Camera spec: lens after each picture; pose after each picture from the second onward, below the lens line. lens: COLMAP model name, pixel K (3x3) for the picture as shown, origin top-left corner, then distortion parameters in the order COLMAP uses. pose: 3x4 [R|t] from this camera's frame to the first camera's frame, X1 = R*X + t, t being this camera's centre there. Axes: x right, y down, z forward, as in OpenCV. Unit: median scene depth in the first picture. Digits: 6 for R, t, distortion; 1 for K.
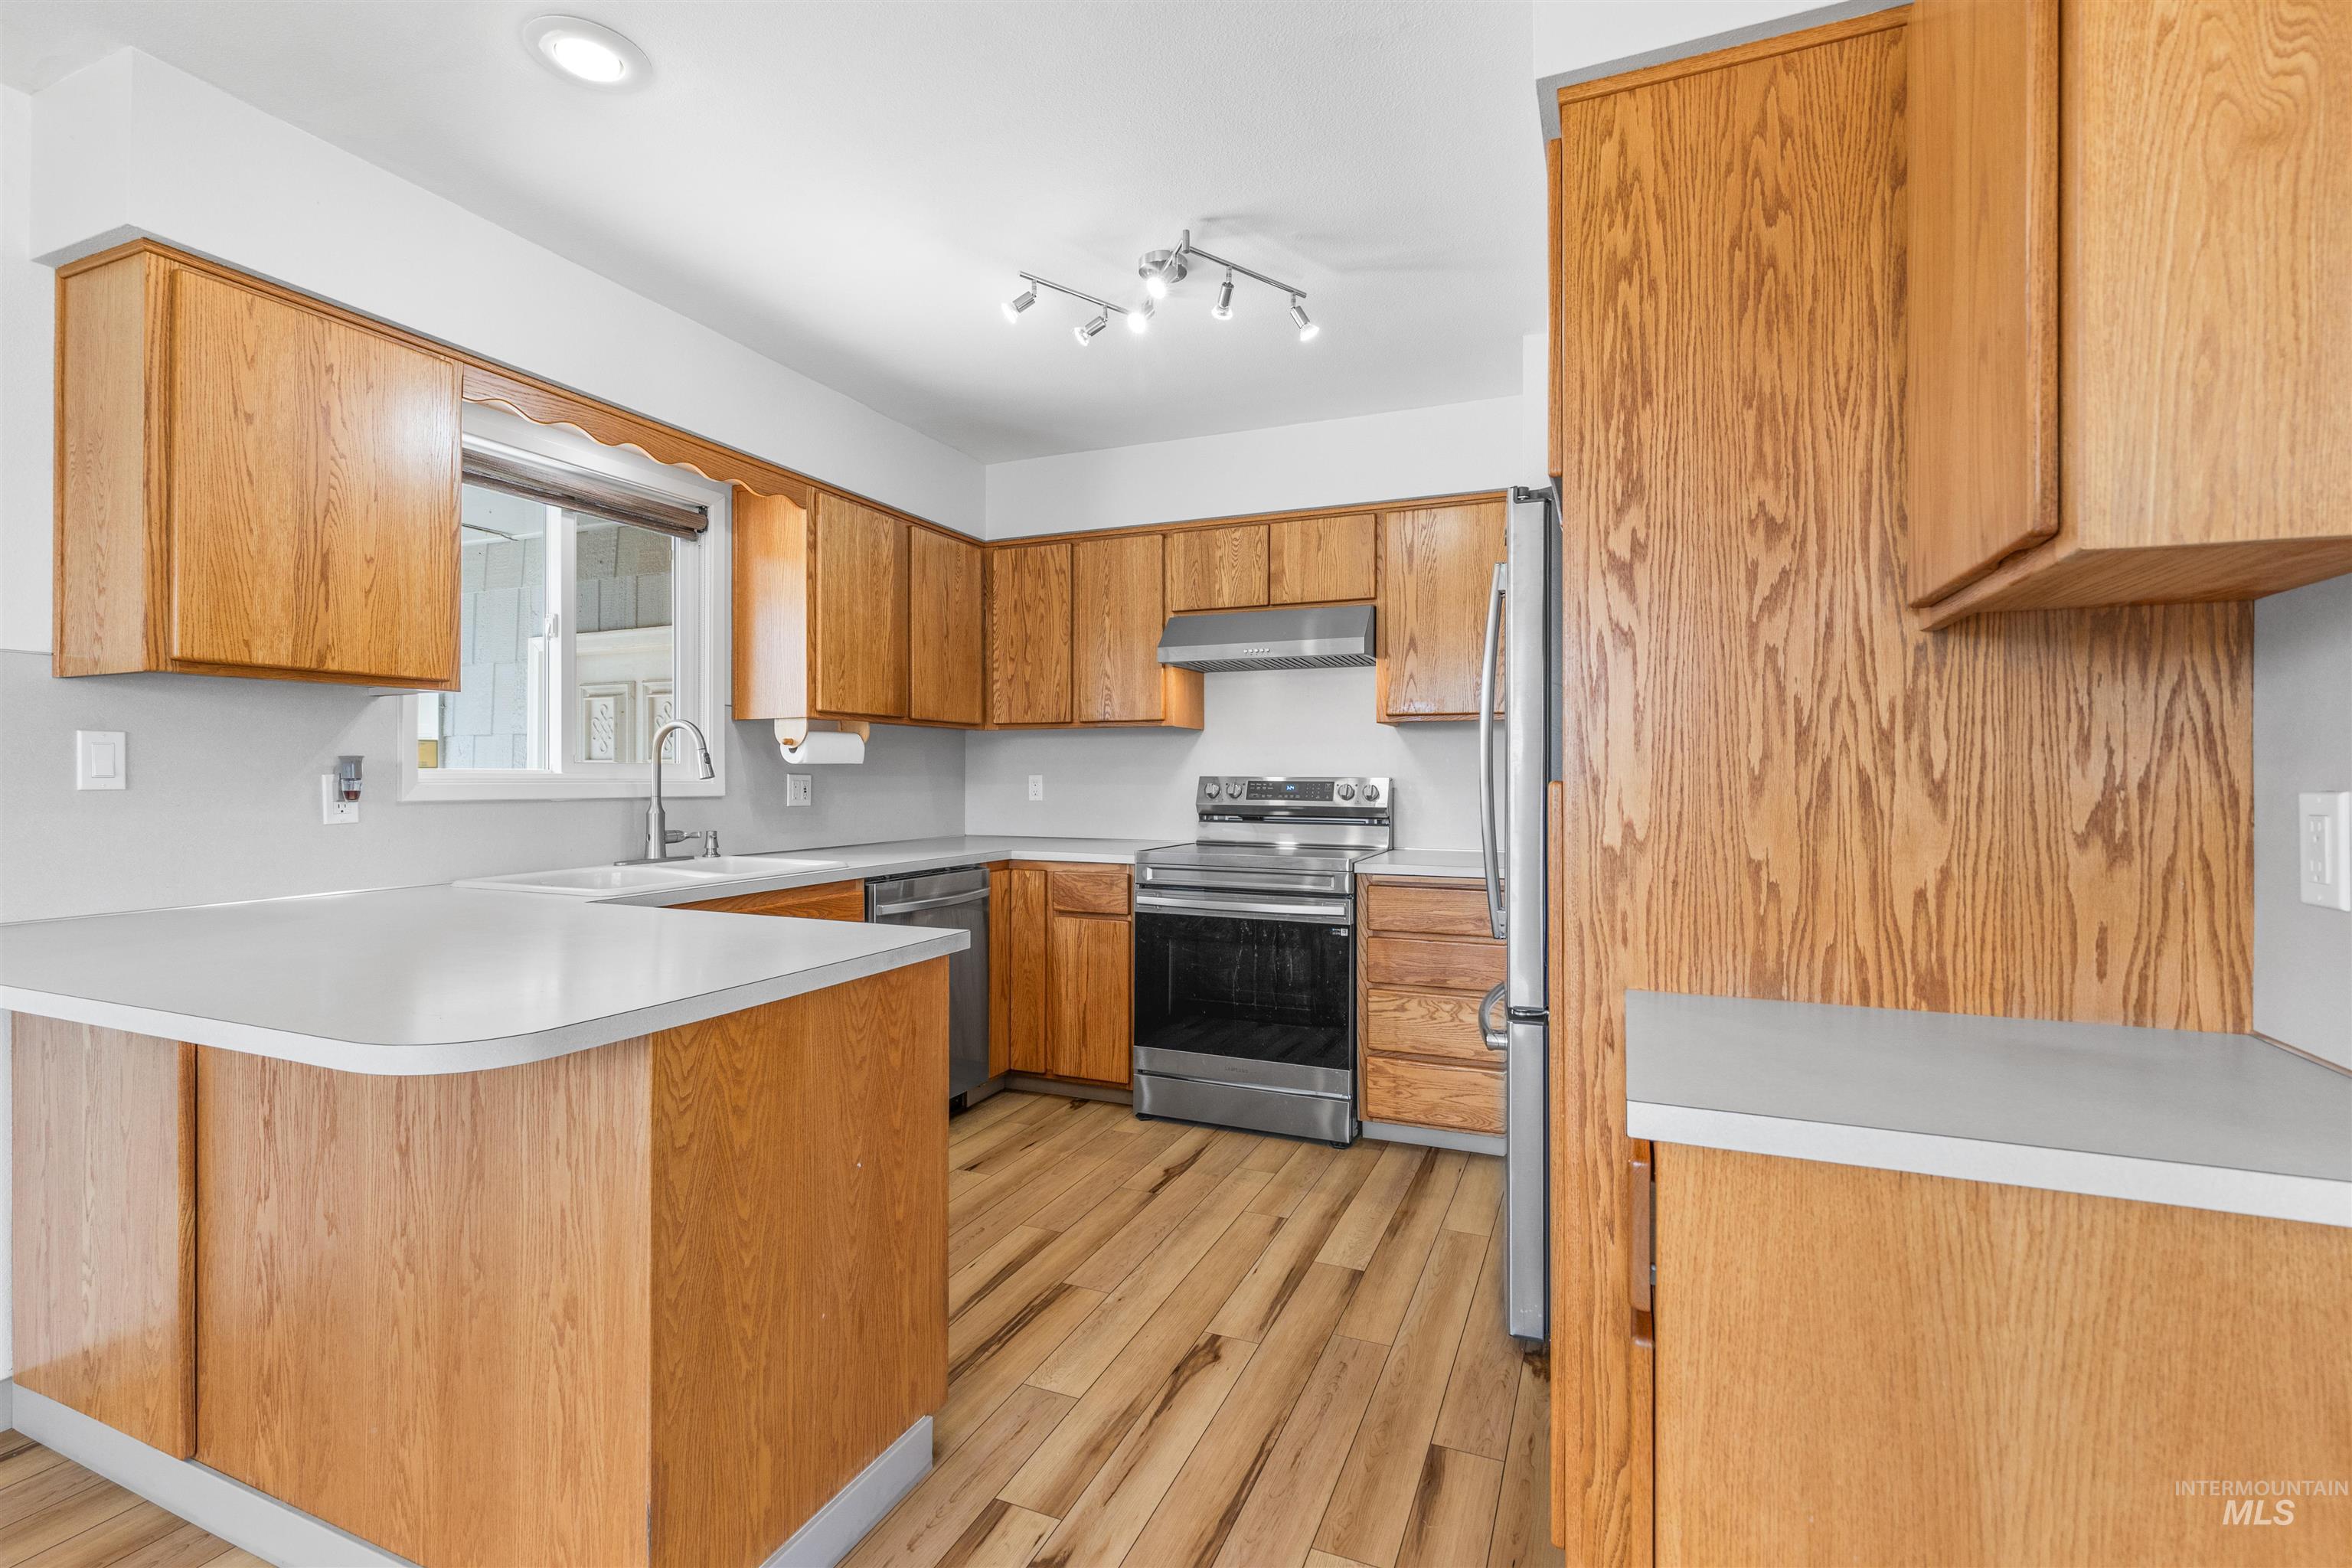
lens RADIAL K [[1056.0, 0, 1175.7], [0, 1056.0, 775.3], [0, 0, 1]] dist [-0.000387, -0.000248]
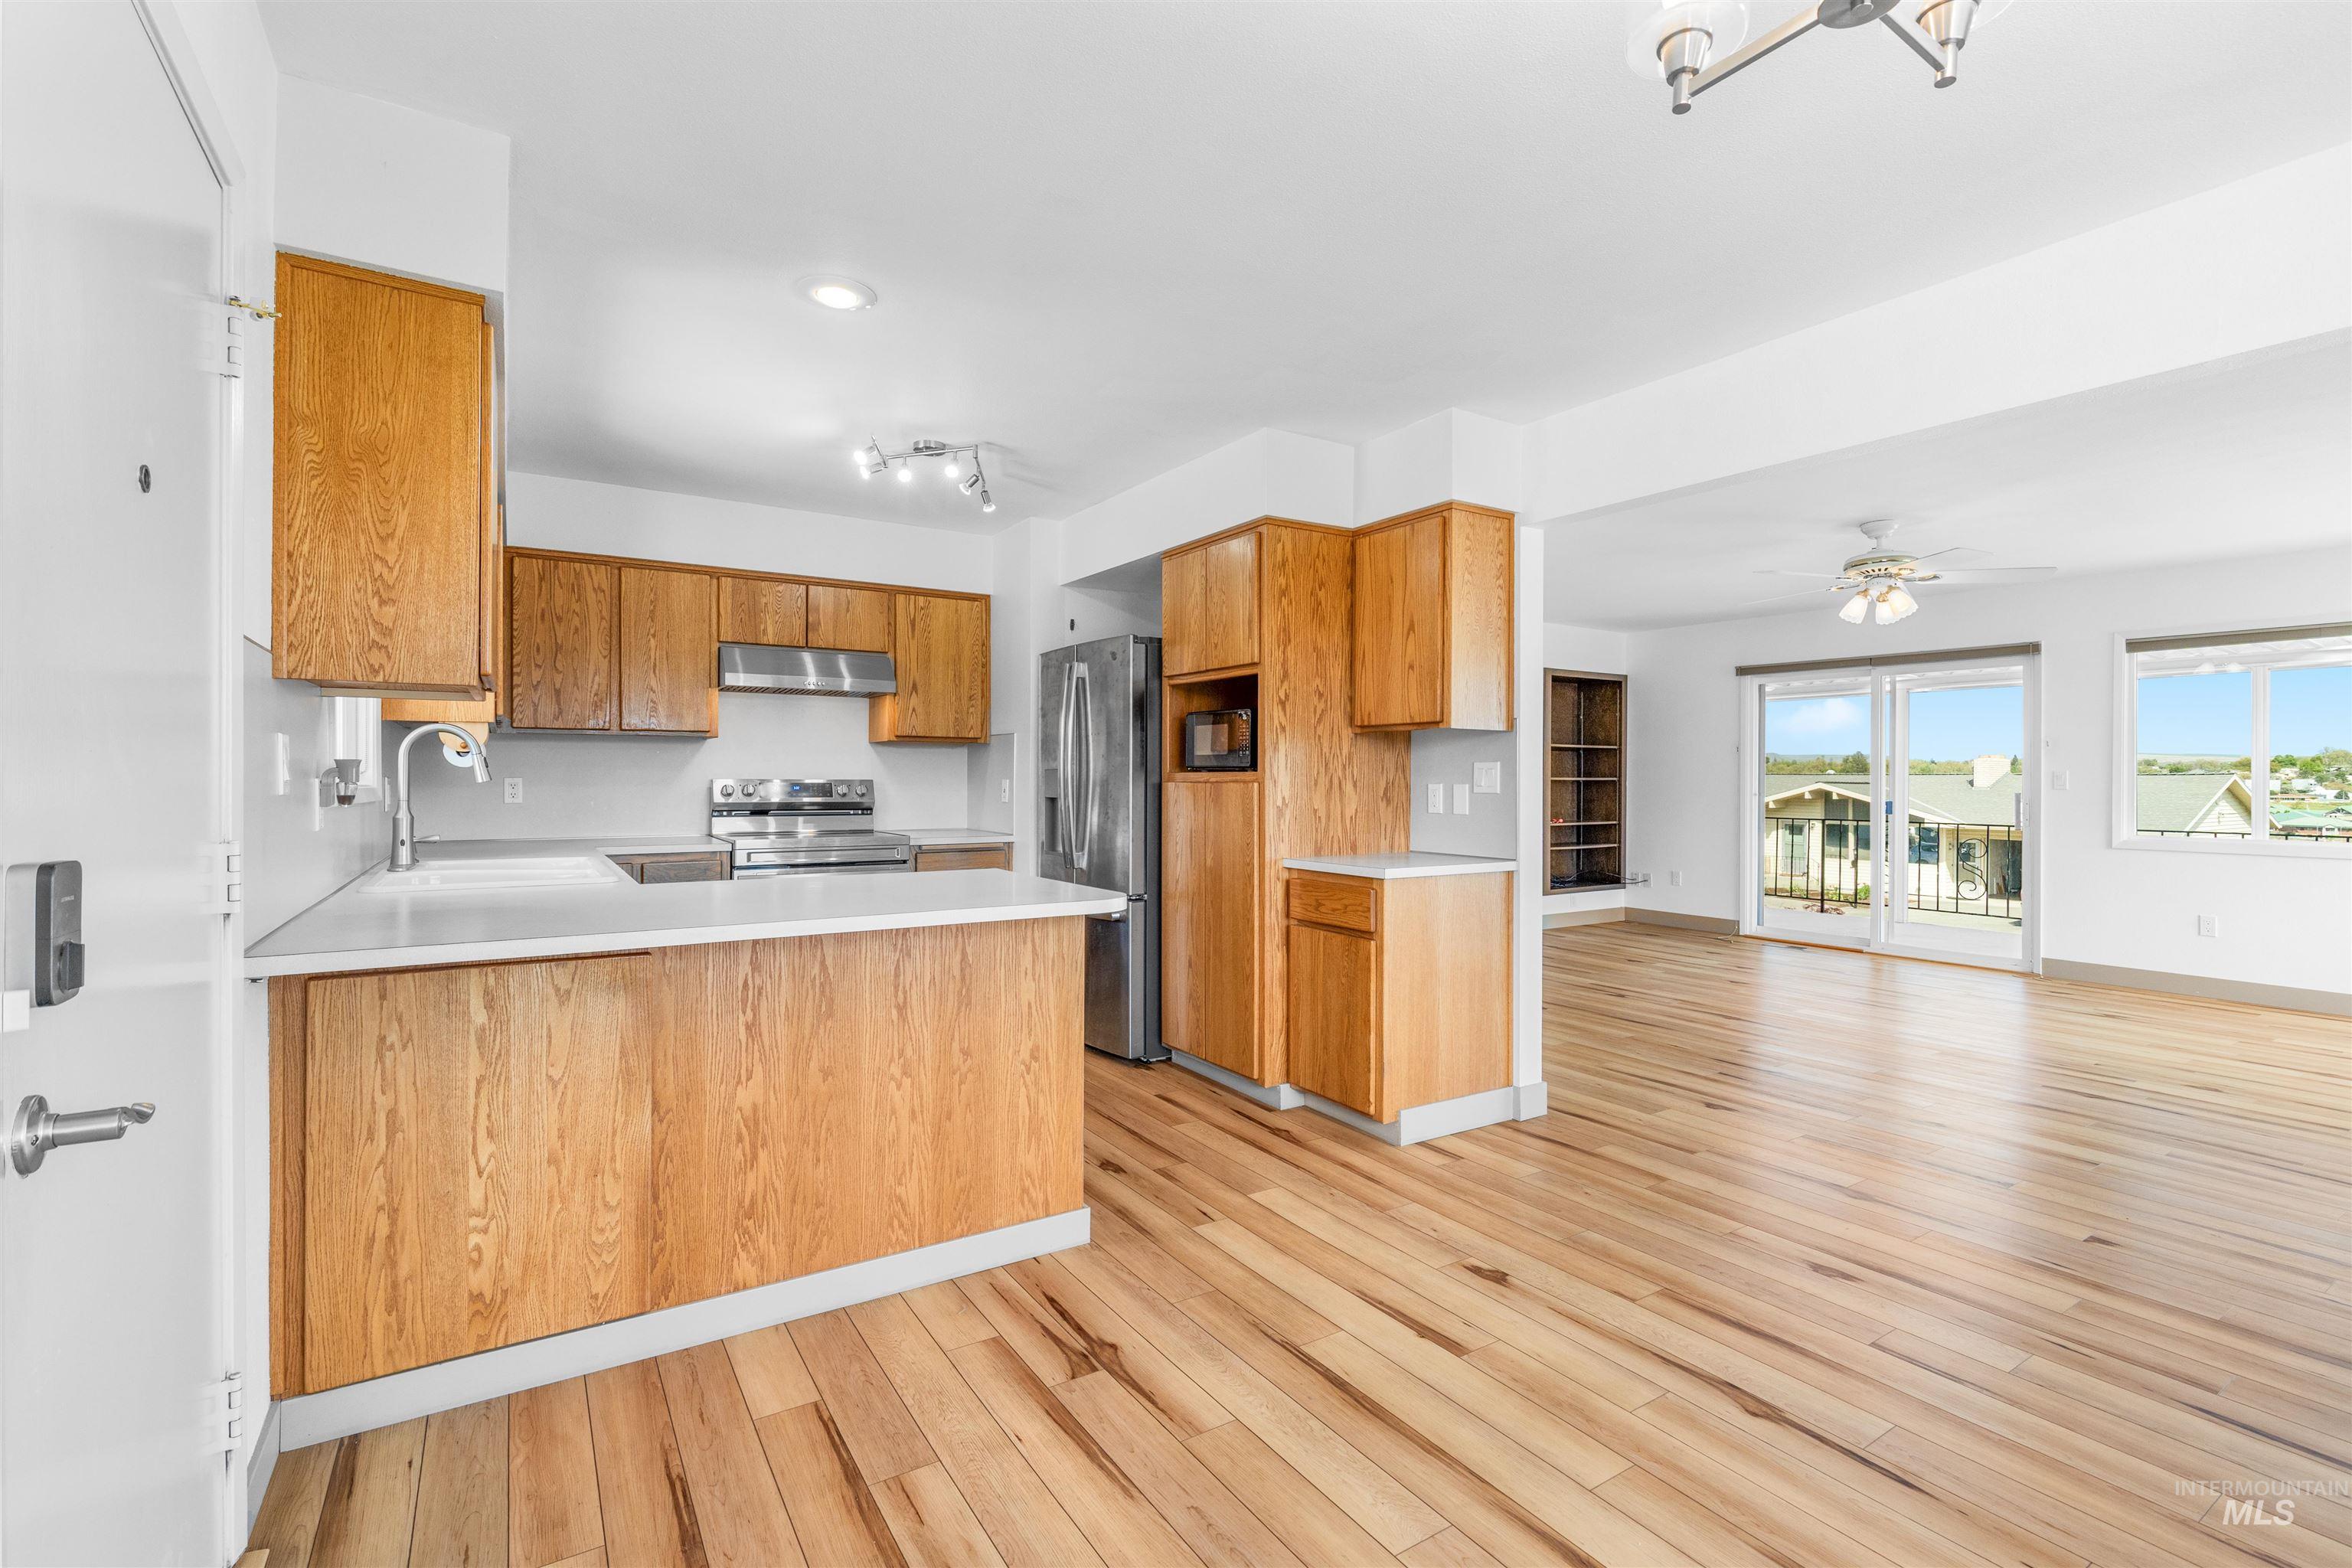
lens RADIAL K [[1056.0, 0, 1175.7], [0, 1056.0, 775.3], [0, 0, 1]] dist [-0.000387, -0.000248]
pose [[0.570700, 0.001543, 0.821157, -1.841782], [-0.001952, 0.999998, -0.000522, -0.008260], [-0.821156, -0.001304, 0.570702, -0.301587]]
